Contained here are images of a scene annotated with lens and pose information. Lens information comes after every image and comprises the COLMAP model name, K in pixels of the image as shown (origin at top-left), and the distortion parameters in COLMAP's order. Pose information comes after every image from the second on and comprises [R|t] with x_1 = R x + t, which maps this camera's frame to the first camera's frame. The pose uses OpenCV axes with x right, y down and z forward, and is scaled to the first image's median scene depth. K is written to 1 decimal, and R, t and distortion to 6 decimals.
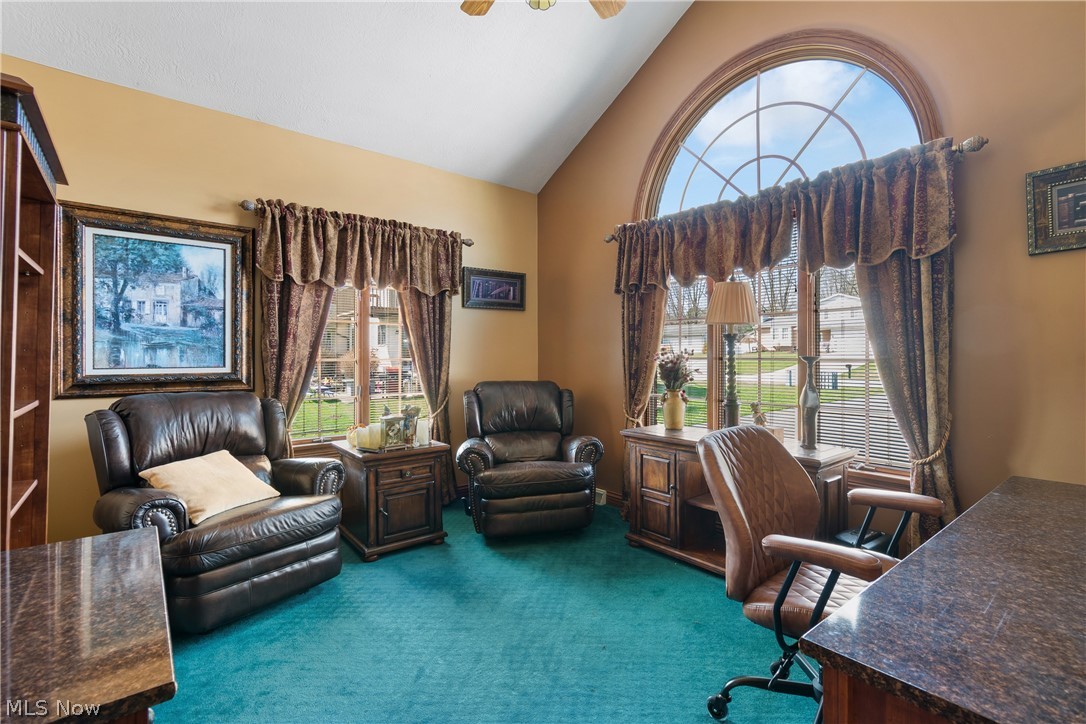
lens RADIAL K [[484.4, 0, 544.4], [0, 484.4, 360.4], [0, 0, 1]] dist [0.005722, -0.003949]
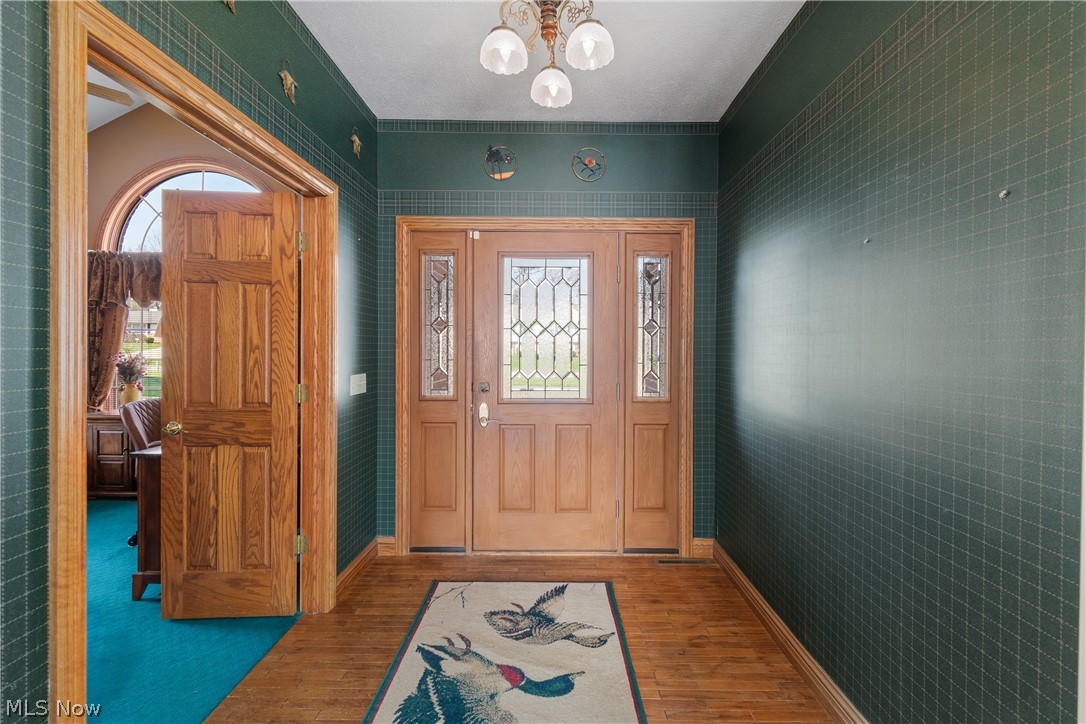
lens RADIAL K [[484.4, 0, 554.6], [0, 484.4, 363.0], [0, 0, 1]] dist [0.005722, -0.003949]
pose [[0.634323, -0.004017, 0.773057, -0.034246], [-0.007013, 0.999915, 0.010950, -0.016663], [-0.773036, -0.012367, 0.634242, -0.766215]]
